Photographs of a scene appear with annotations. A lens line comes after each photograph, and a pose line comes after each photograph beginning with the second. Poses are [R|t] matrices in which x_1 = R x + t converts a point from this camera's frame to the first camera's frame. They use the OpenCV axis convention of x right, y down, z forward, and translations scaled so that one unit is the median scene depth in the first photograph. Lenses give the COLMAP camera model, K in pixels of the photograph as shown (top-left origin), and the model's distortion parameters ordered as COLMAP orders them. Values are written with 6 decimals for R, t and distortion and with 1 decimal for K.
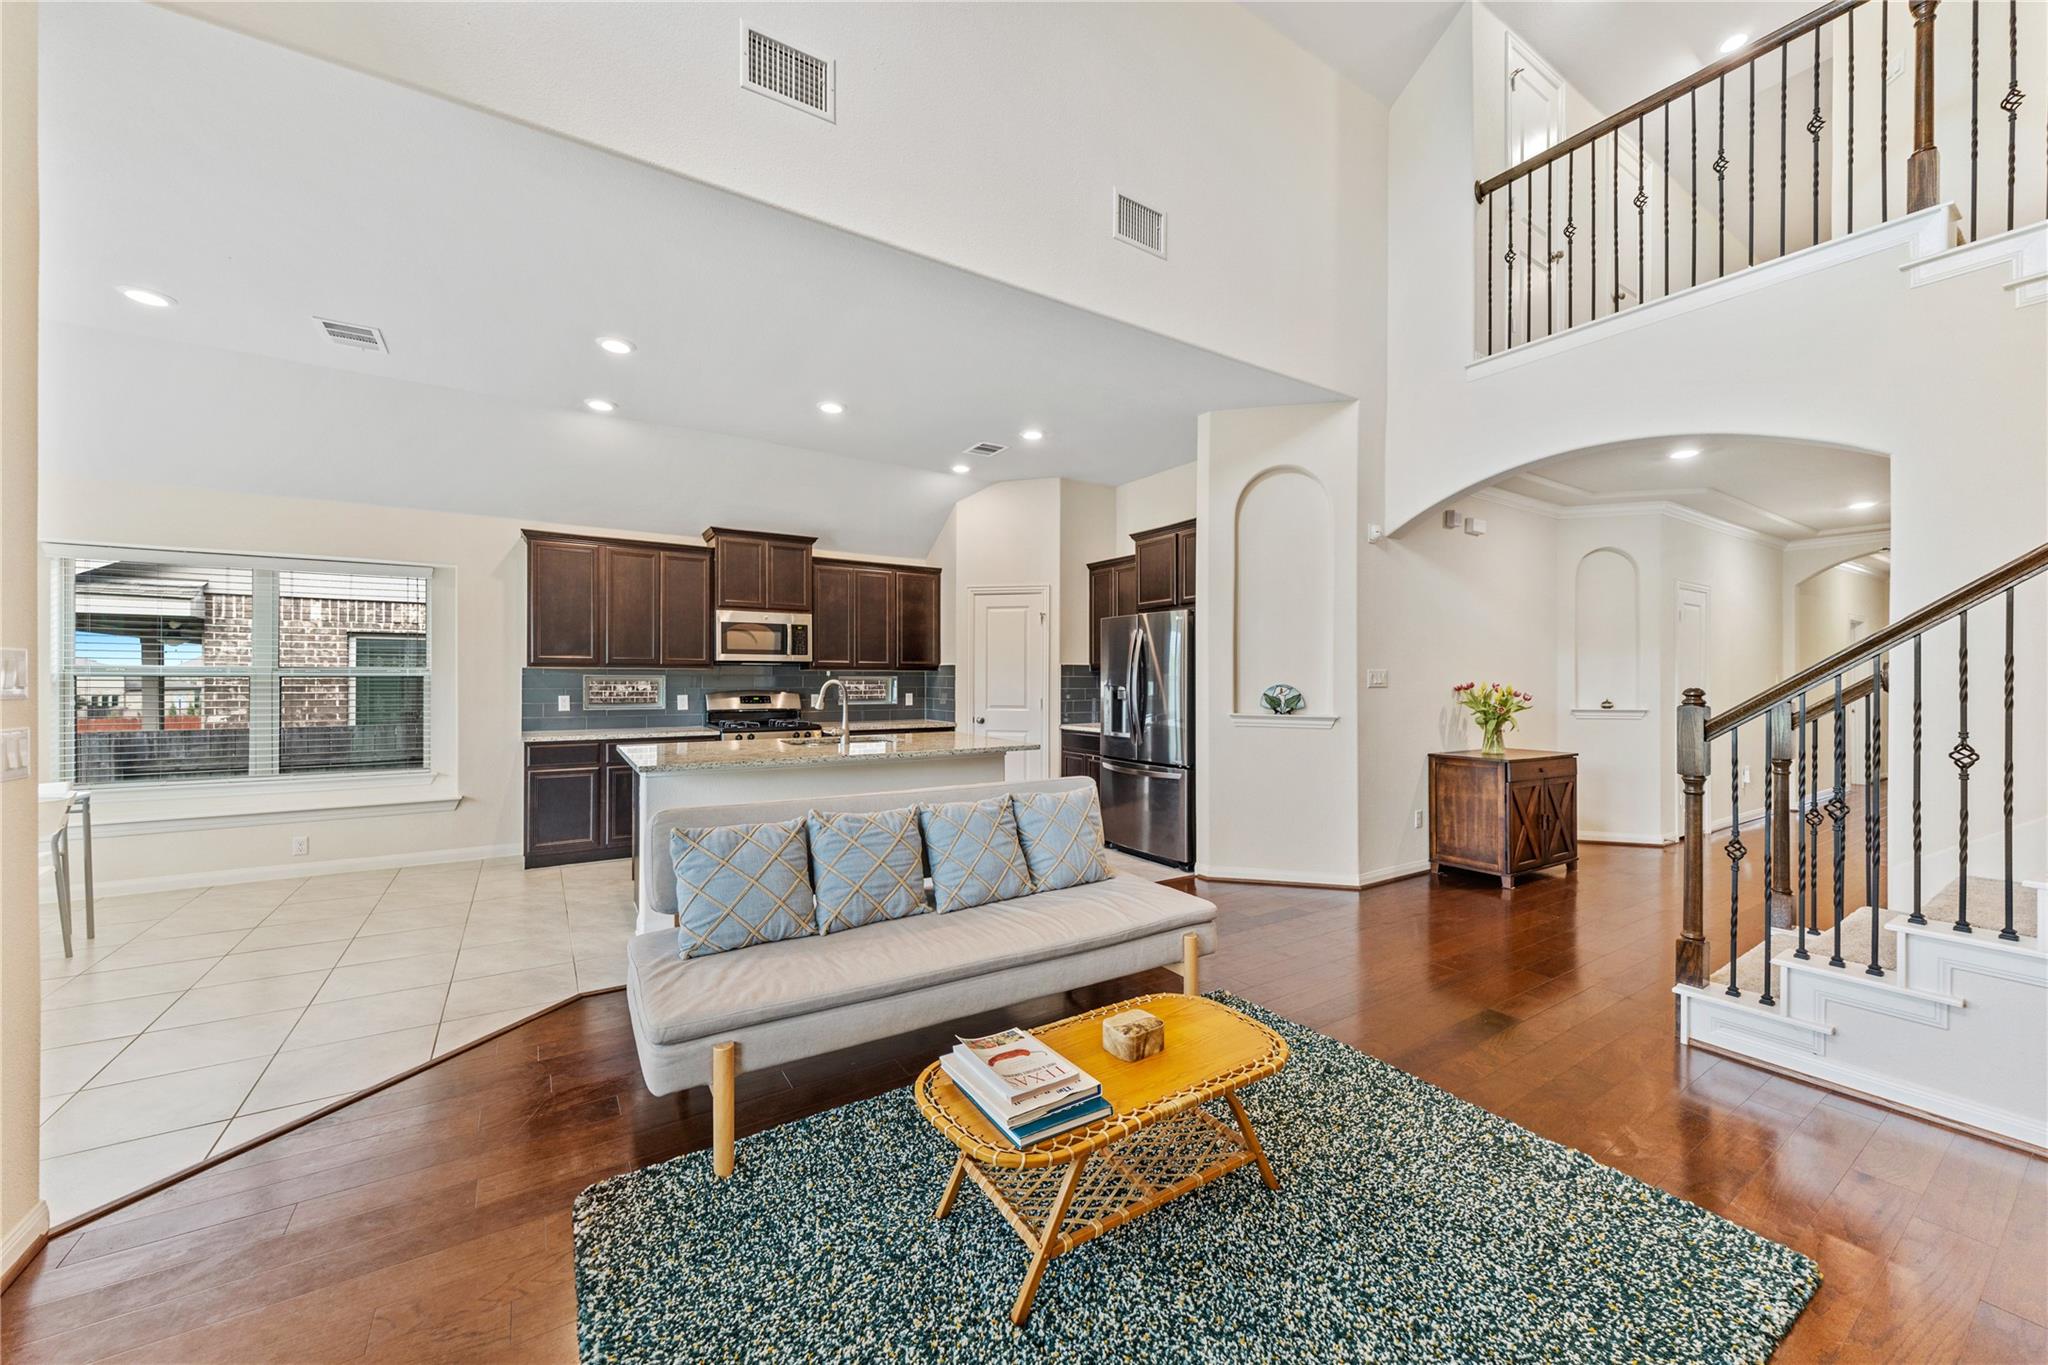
lens RADIAL K [[749.6, 0, 1017.0], [0, 749.6, 683.3], [0, 0, 1]] dist [0.003134, -0.000208]
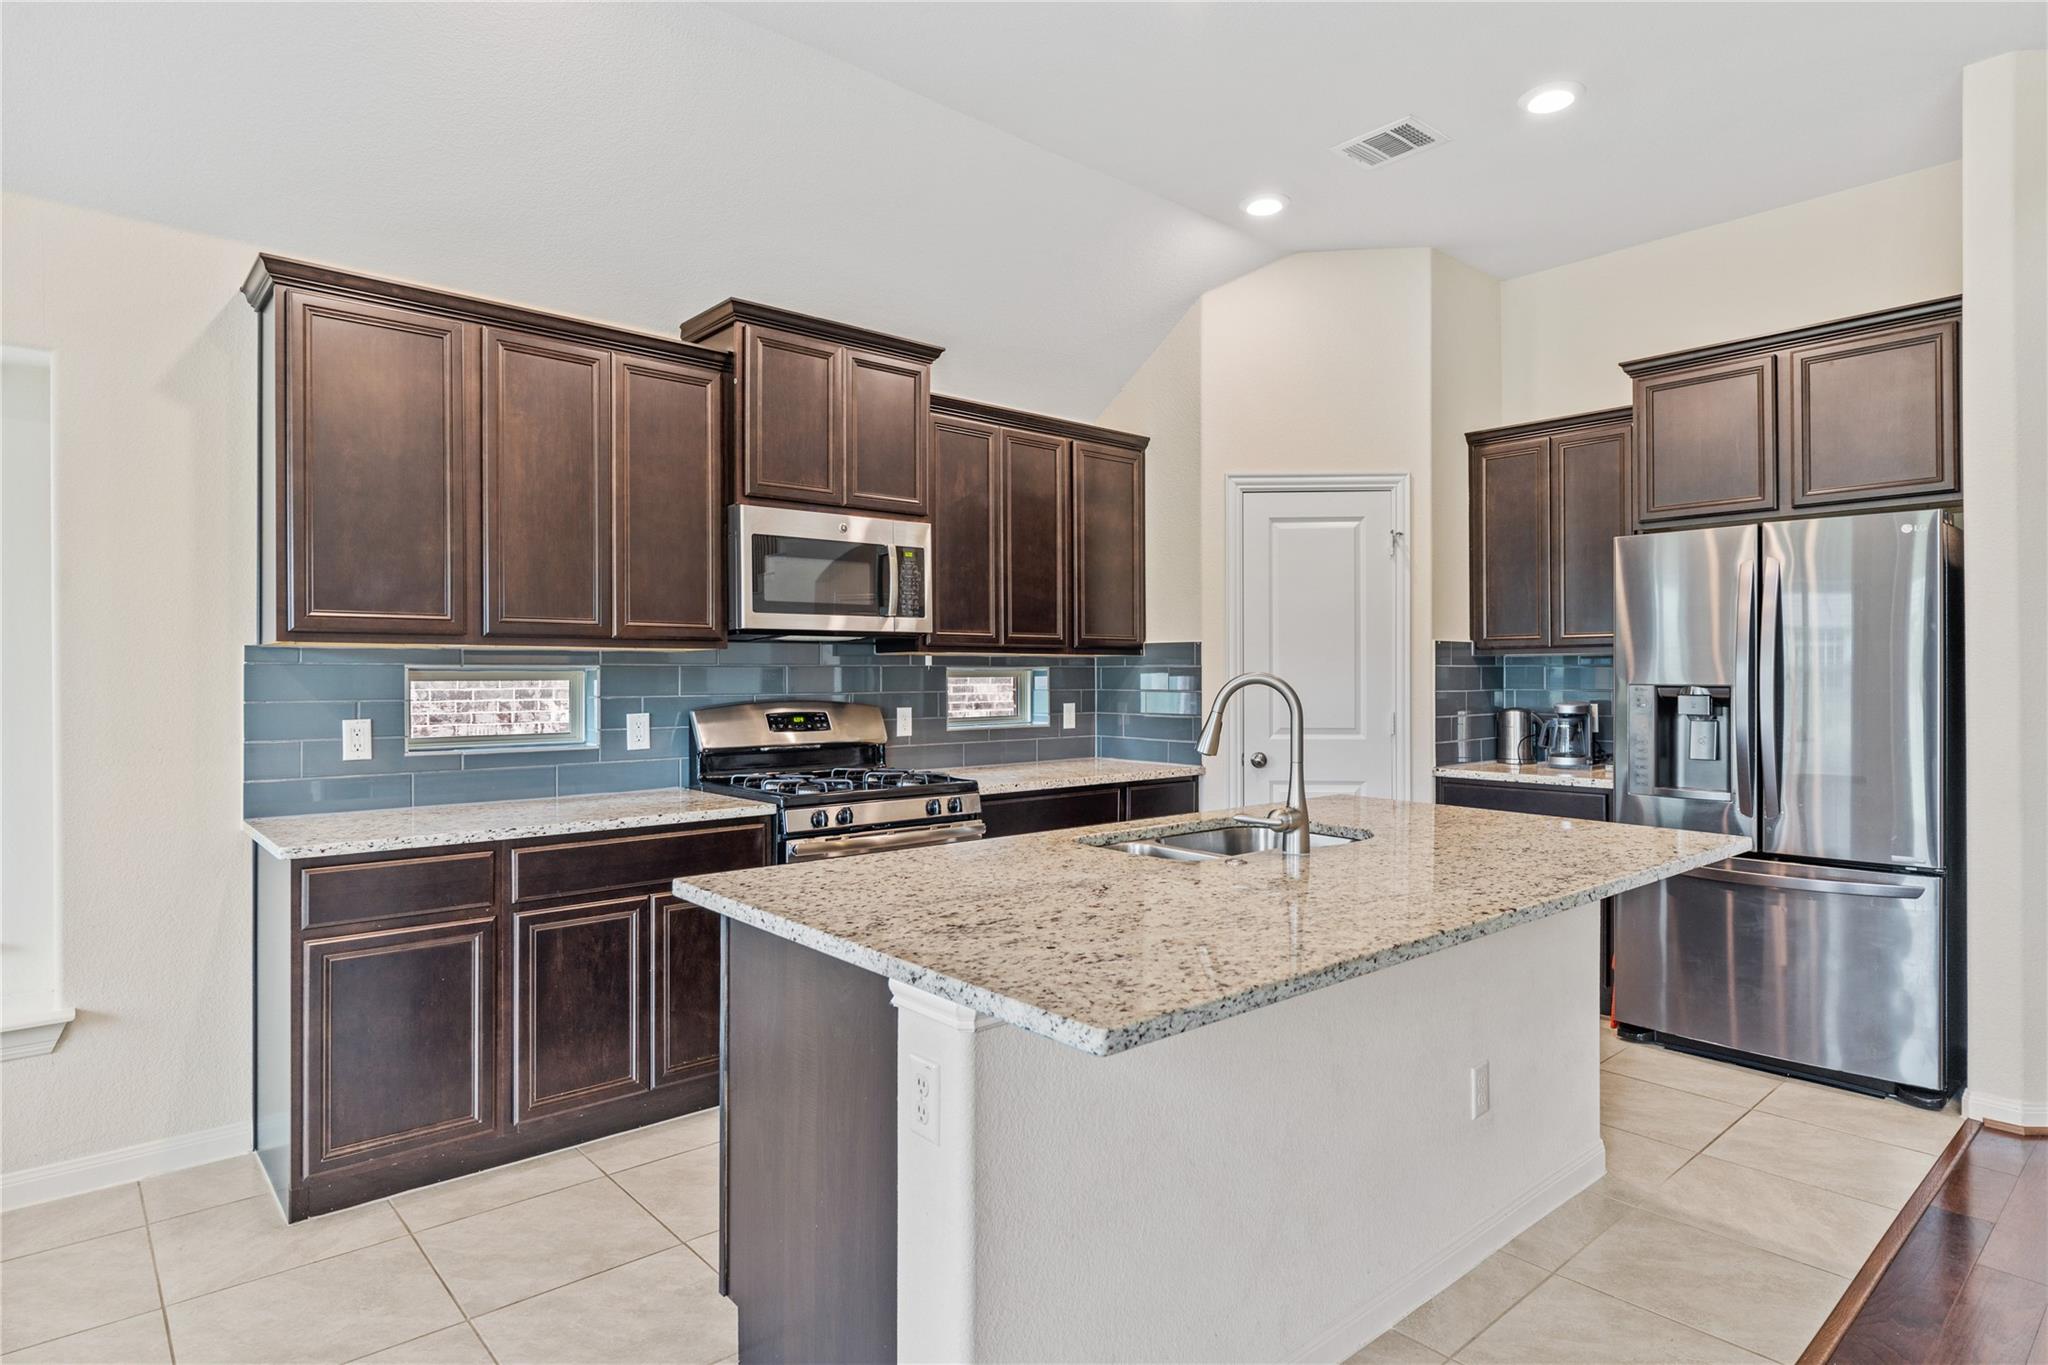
lens RADIAL K [[1116.0, 0, 1016.8], [0, 1116.0, 676.8], [0, 0, 1]] dist [-0.005416, -0.000005]
pose [[0.987932, -0.005347, 0.154795, -0.333403], [0.005921, 0.999977, -0.003251, -0.001356], [-0.154774, 0.004129, 0.987941, 0.364301]]
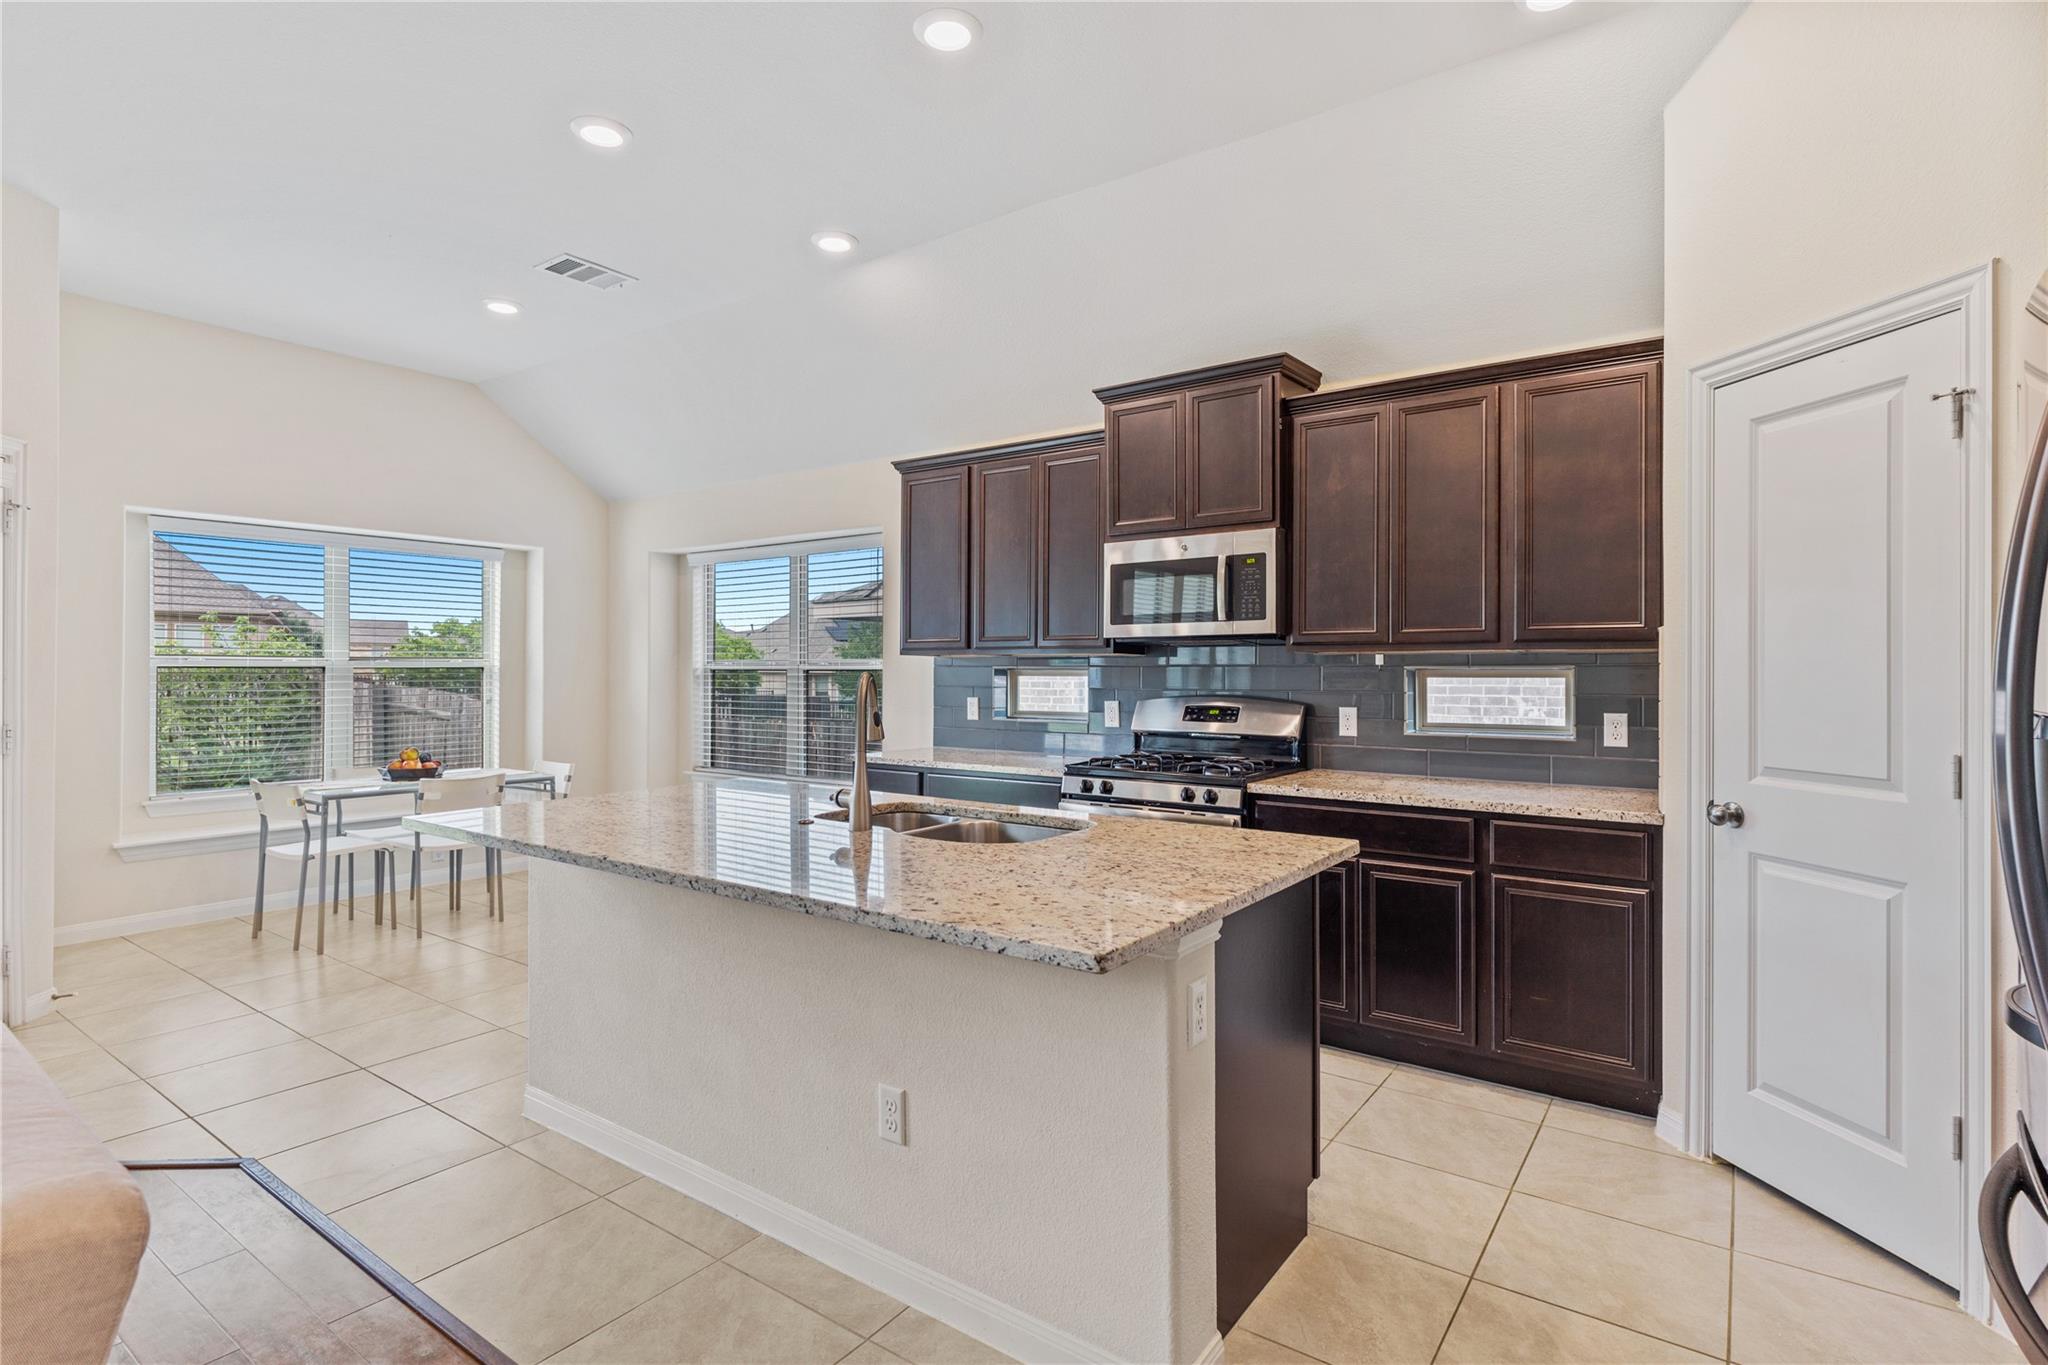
lens RADIAL K [[1021.6, 0, 1020.8], [0, 1021.6, 673.3], [0, 0, 1]] dist [0.011904, -0.004885]
pose [[0.369498, -0.000477, -0.929231, 0.240954], [-0.006976, 0.999970, -0.003288, -0.002324], [0.929205, 0.007697, 0.369483, 0.649909]]
